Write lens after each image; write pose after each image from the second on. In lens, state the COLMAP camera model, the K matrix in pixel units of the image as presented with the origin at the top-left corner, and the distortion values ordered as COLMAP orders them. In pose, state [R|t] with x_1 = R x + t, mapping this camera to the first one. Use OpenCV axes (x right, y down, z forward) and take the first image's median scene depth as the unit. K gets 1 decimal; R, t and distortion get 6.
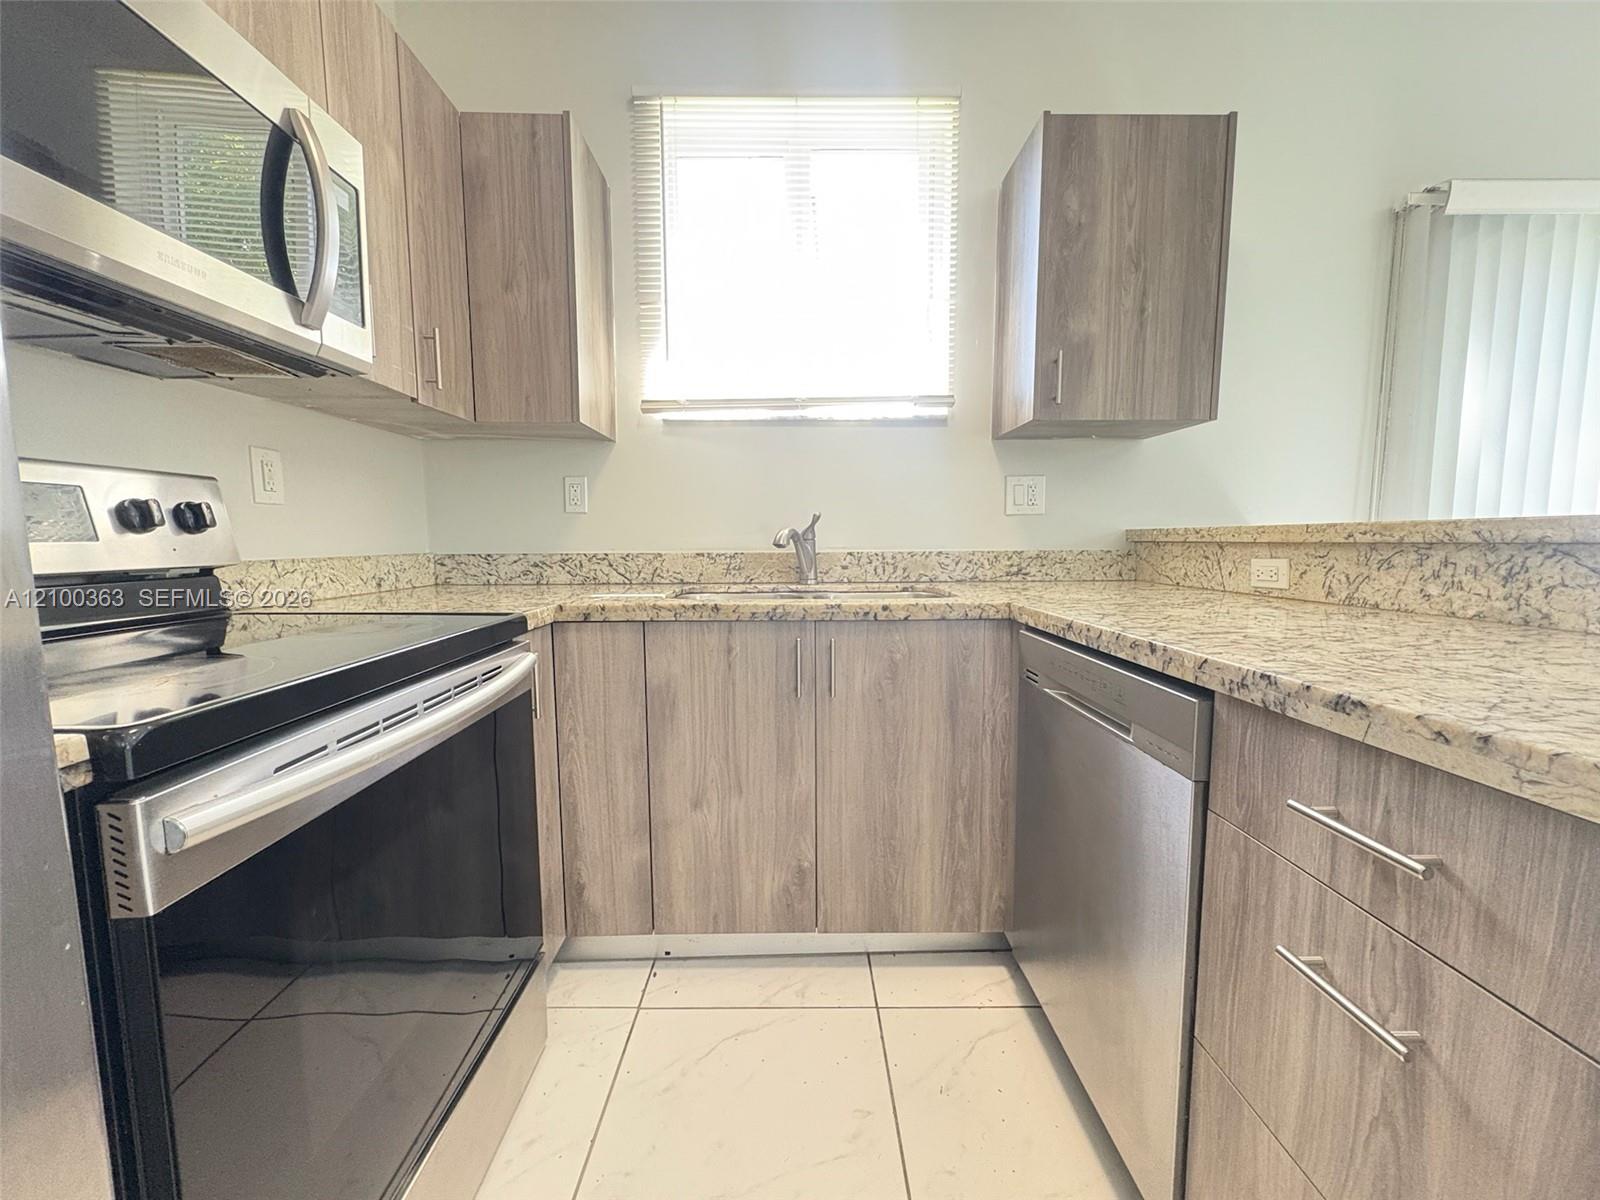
lens RADIAL K [[633.4, 0, 800.0], [0, 633.4, 600.0], [0, 0, 1]] dist [0.000321, 0.000266]
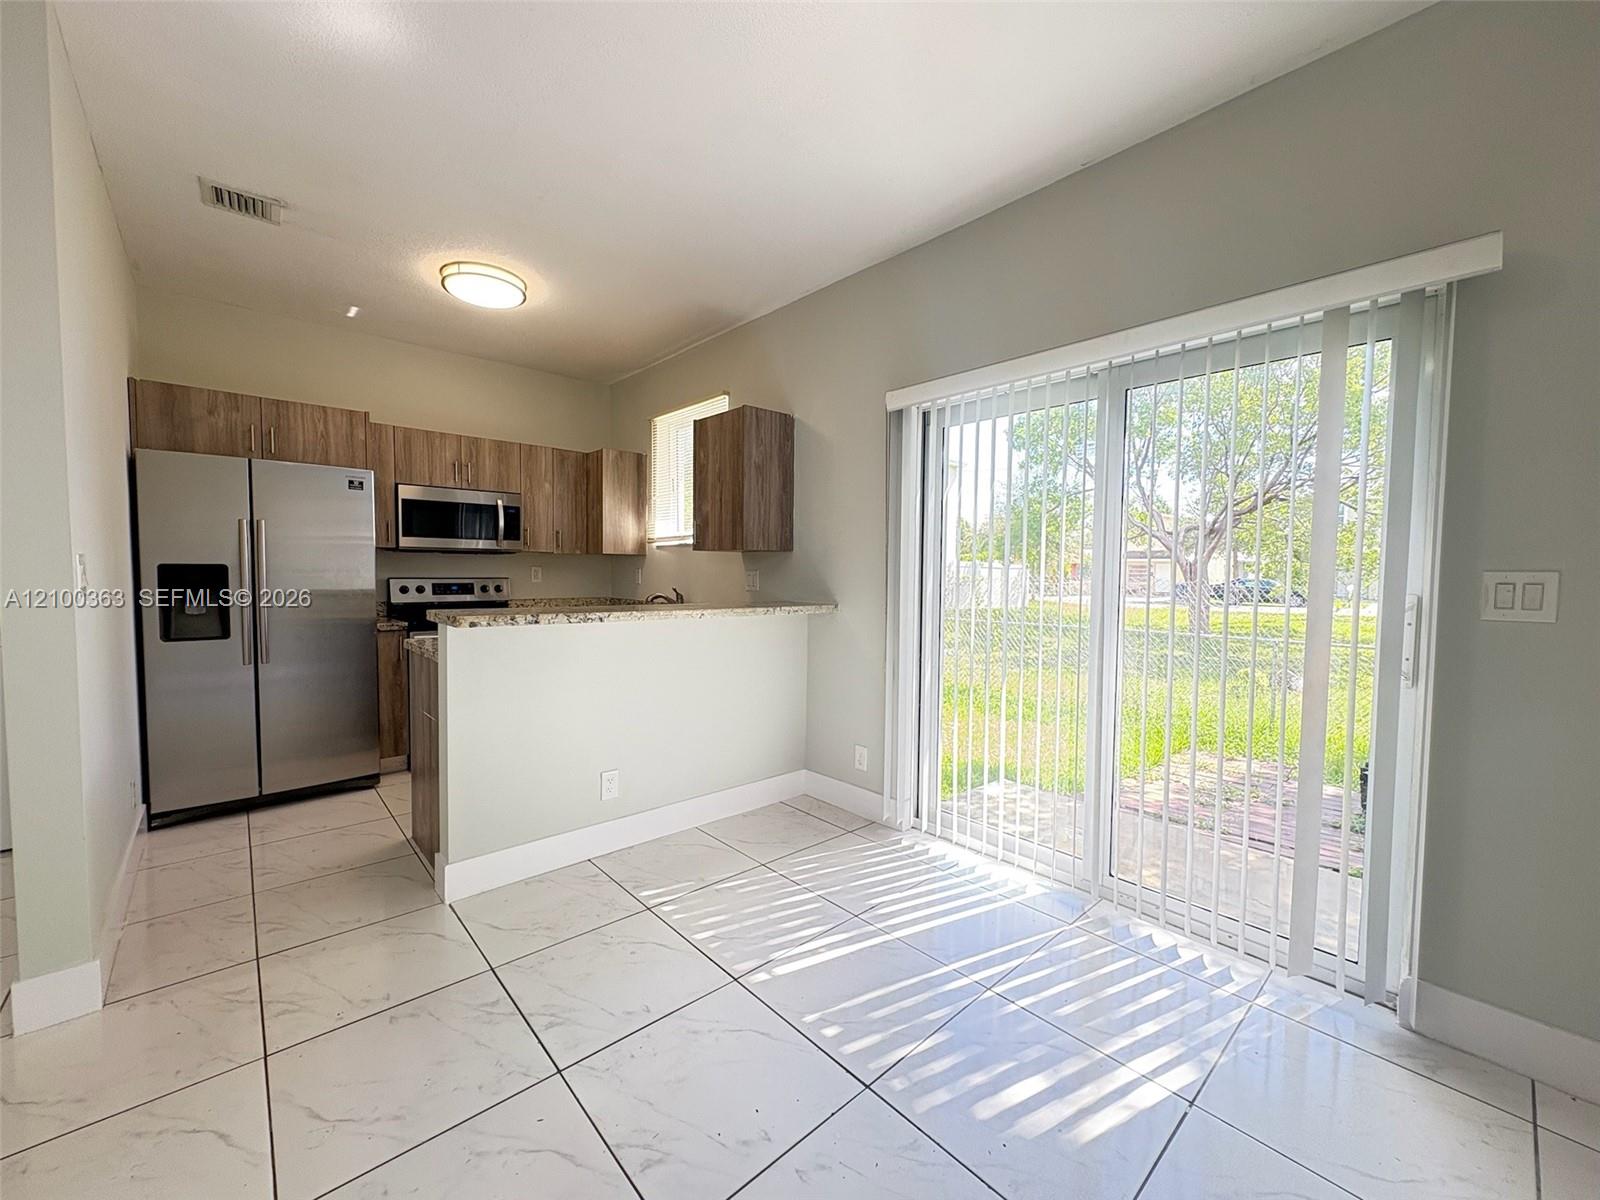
lens RADIAL K [[633.4, 0, 800.0], [0, 633.4, 600.0], [0, 0, 1]] dist [0.000321, 0.000266]
pose [[0.662094, 0.046442, -0.747981, 2.315876], [-0.088562, 0.995933, -0.016556, -0.109121], [0.744170, 0.077204, 0.663514, -0.185787]]
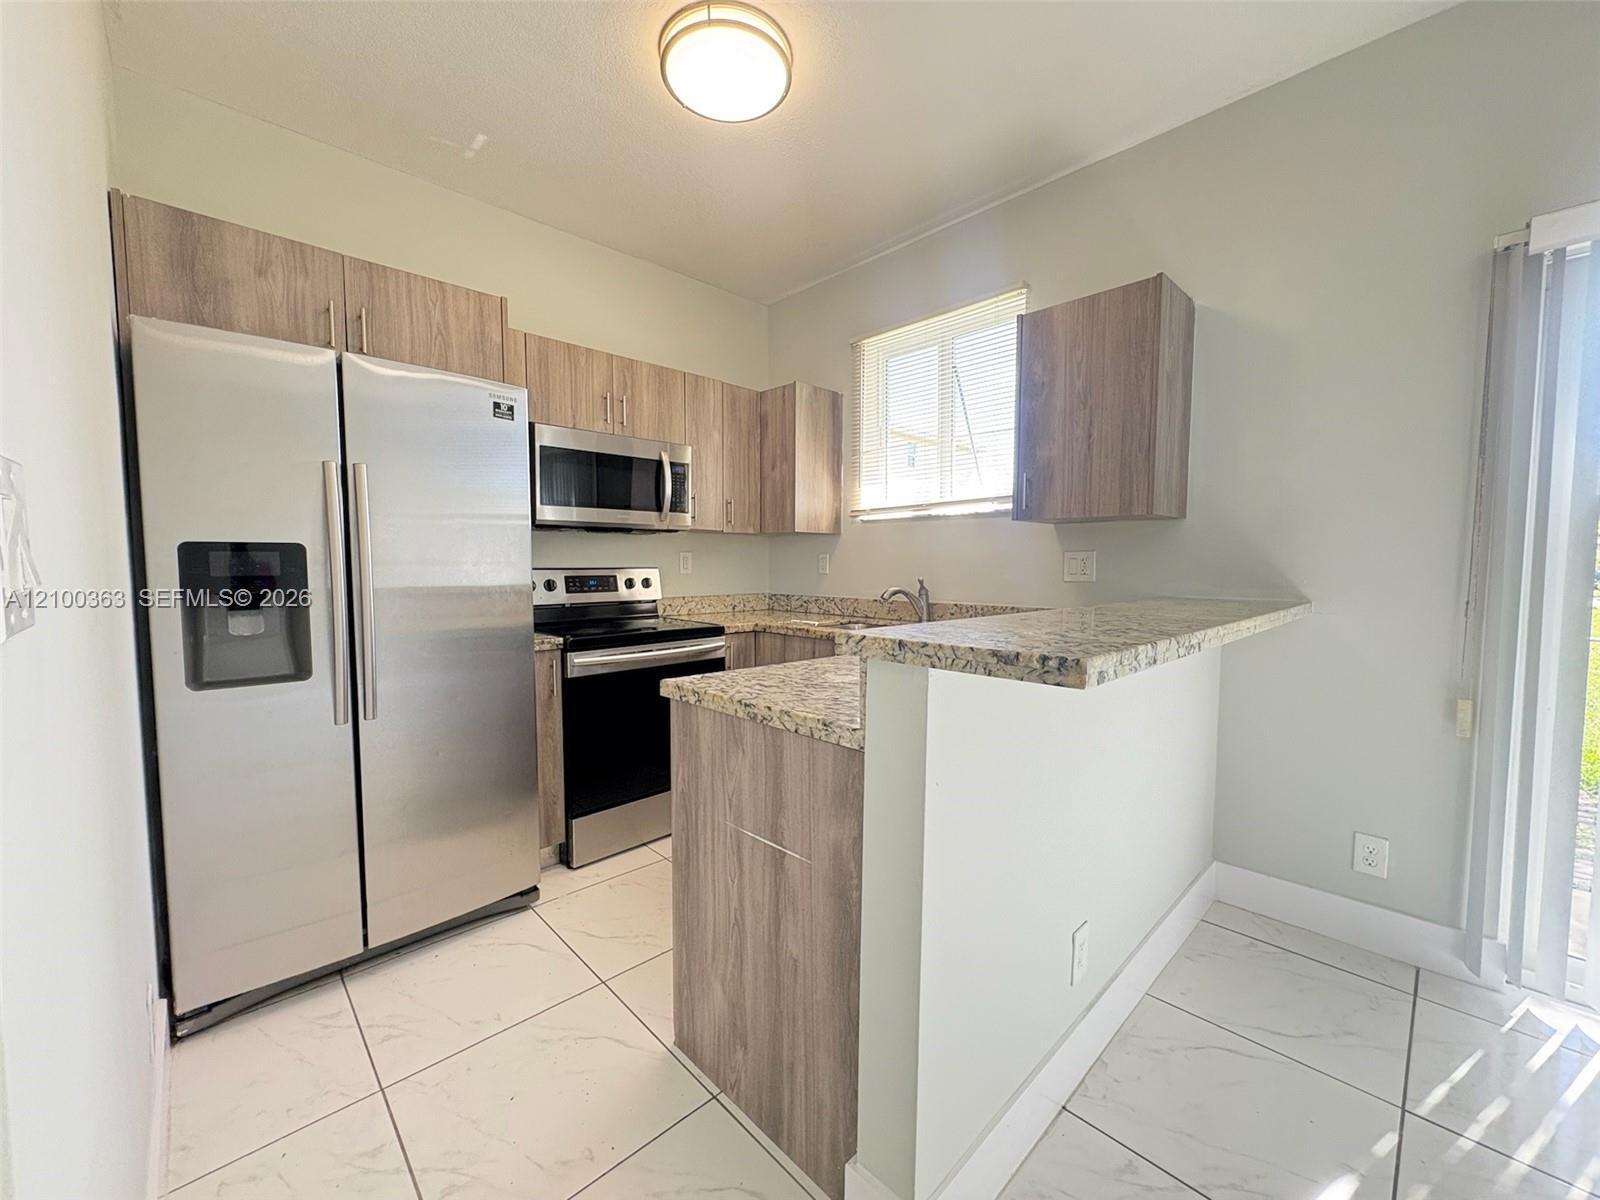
lens RADIAL K [[633.4, 0, 800.0], [0, 633.4, 600.0], [0, 0, 1]] dist [0.000321, 0.000266]
pose [[0.686192, 0.049051, -0.725765, 1.102099], [-0.076892, 0.997025, -0.005315, -0.061017], [0.723345, 0.059452, 0.687922, -0.328380]]
